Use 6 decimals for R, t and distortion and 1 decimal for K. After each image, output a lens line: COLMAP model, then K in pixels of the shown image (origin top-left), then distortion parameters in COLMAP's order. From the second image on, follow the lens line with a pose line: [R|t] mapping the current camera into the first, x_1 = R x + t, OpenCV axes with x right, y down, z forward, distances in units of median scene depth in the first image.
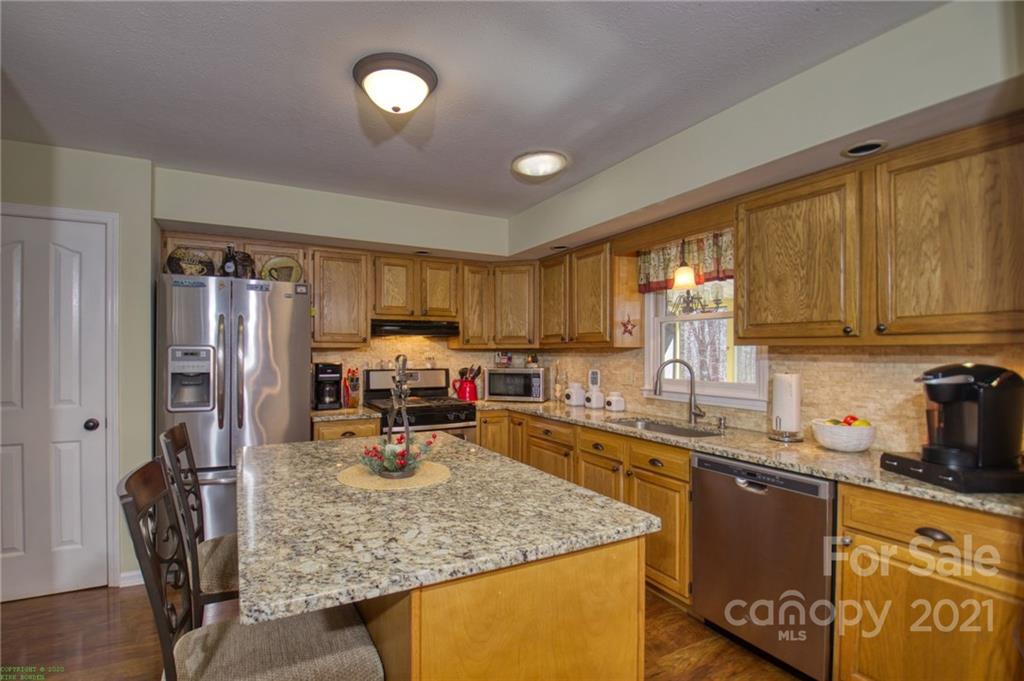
lens RADIAL K [[474.0, 0, 482.6], [0, 474.0, 352.1], [0, 0, 1]] dist [-0.005994, -0.011730]
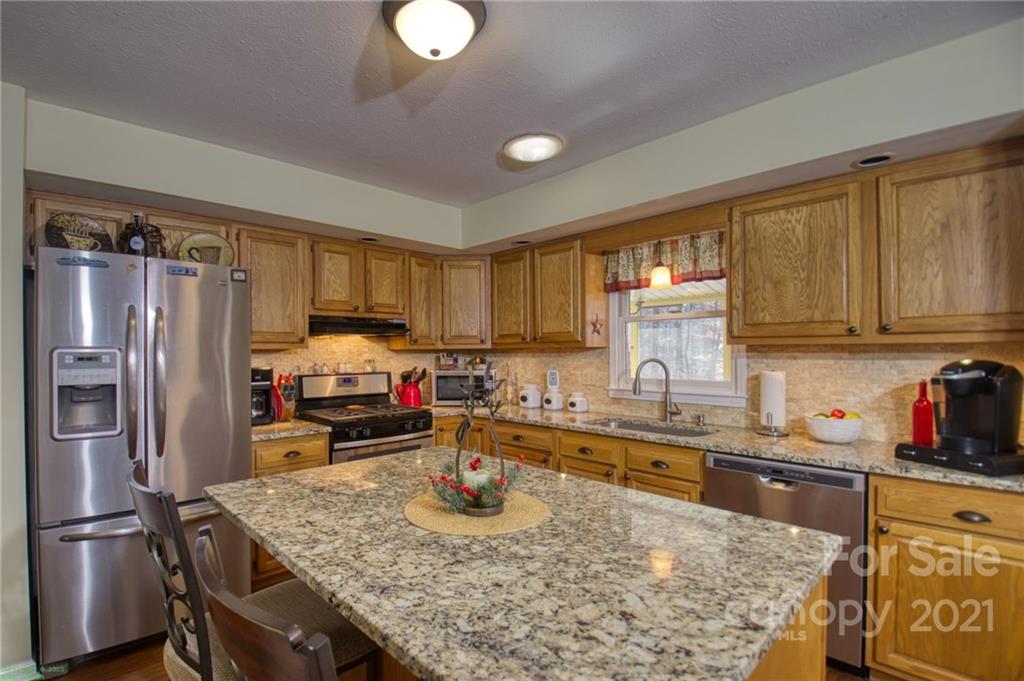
lens RADIAL K [[474.3, 0, 482.2], [0, 474.3, 352.5], [0, 0, 1]] dist [0.004323, -0.019846]
pose [[0.963004, -0.007846, 0.269373, -0.266842], [0.007817, 0.999969, 0.001182, -0.002404], [-0.269374, 0.000967, 0.963035, 0.164259]]
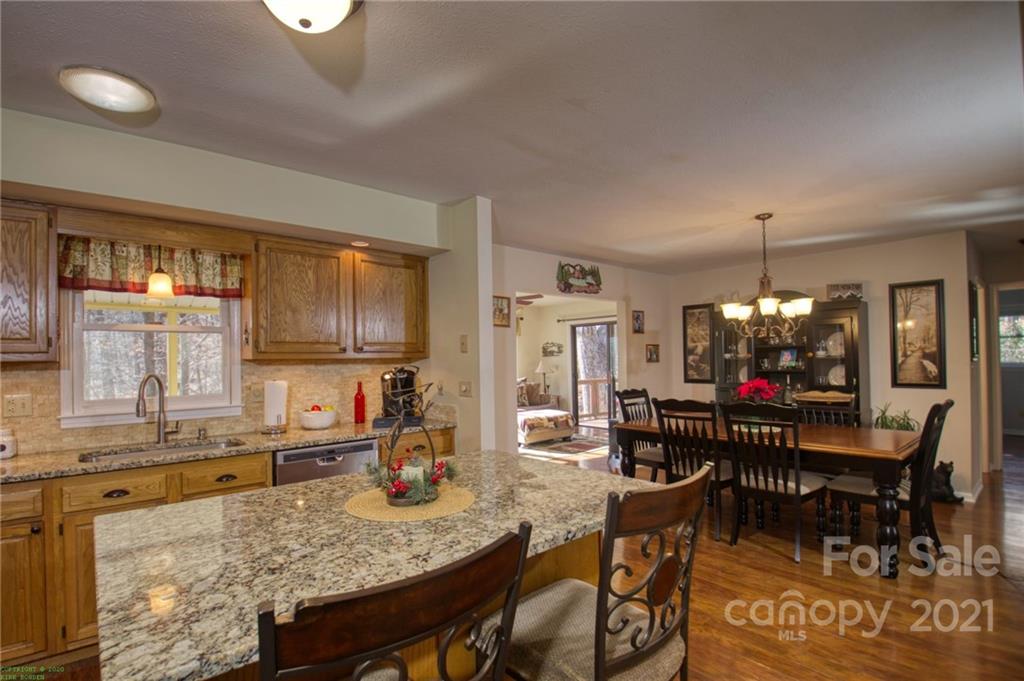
lens RADIAL K [[474.3, 0, 480.7], [0, 474.3, 351.6], [0, 0, 1]] dist [0.004323, -0.019846]
pose [[-0.204561, 0.019560, 0.978658, -0.752887], [0.016270, 0.999730, -0.016581, -0.003355], [-0.978719, 0.012531, -0.204824, 0.729316]]
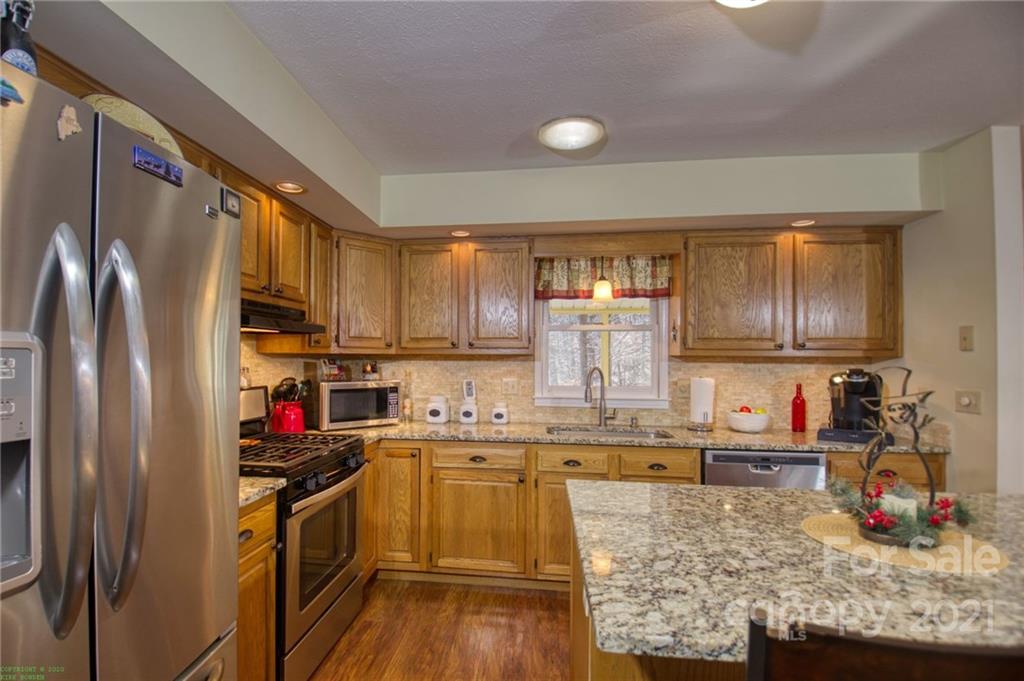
lens RADIAL K [[474.3, 0, 482.9], [0, 474.3, 353.3], [0, 0, 1]] dist [0.004323, -0.019846]
pose [[0.572266, 0.011653, 0.819985, -0.759602], [-0.005557, 0.999931, -0.010332, -0.003772], [-0.820049, 0.001356, 0.572292, 0.765843]]
